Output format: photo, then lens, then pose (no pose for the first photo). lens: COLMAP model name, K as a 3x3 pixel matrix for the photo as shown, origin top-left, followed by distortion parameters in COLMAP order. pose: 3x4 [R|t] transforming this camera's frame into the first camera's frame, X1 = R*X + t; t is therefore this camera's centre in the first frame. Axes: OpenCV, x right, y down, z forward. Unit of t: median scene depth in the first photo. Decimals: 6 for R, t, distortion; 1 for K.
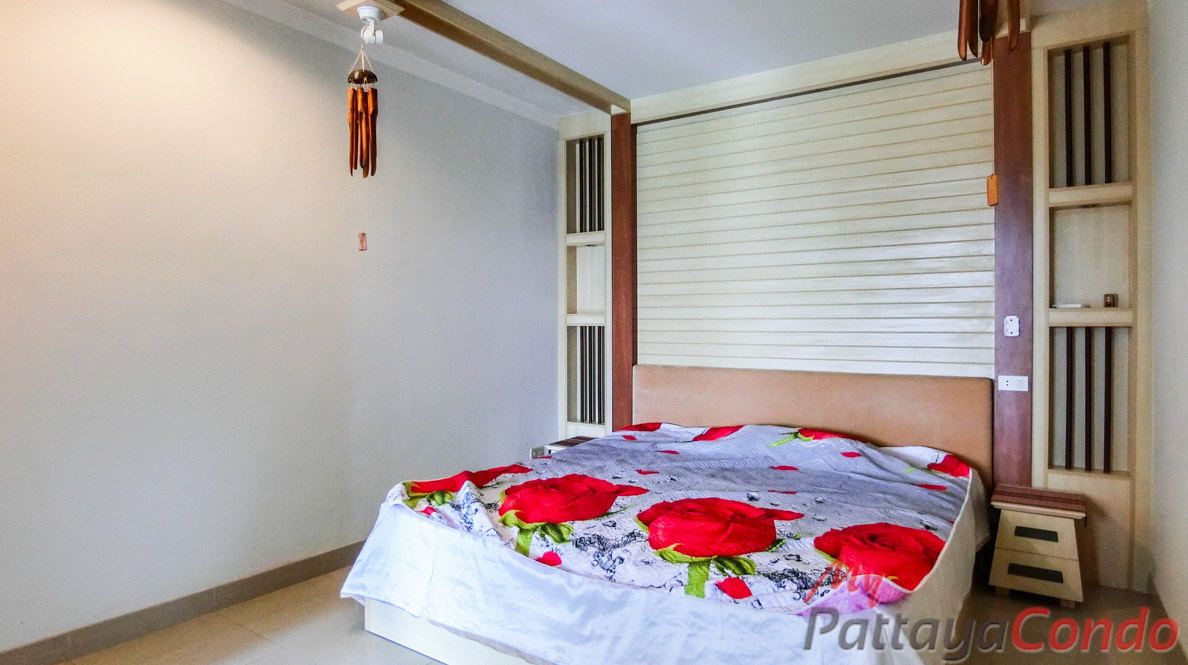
lens RADIAL K [[654.9, 0, 594.2], [0, 654.9, 330.3], [0, 0, 1]] dist [-0.036828, -0.001073]
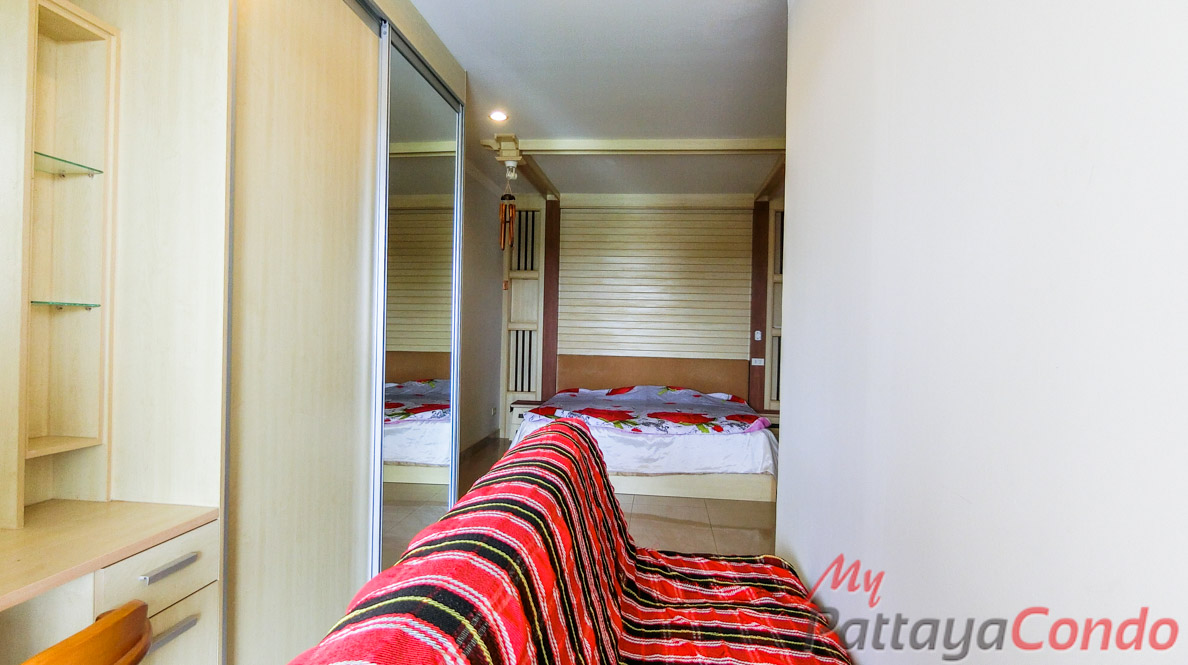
lens RADIAL K [[654.9, 0, 592.8], [0, 654.9, 331.9], [0, 0, 1]] dist [-0.036828, -0.001073]
pose [[0.881731, 0.019821, 0.471336, -0.852174], [-0.020447, 0.999784, -0.003794, 0.000633], [-0.471309, -0.006292, 0.881945, -0.655892]]
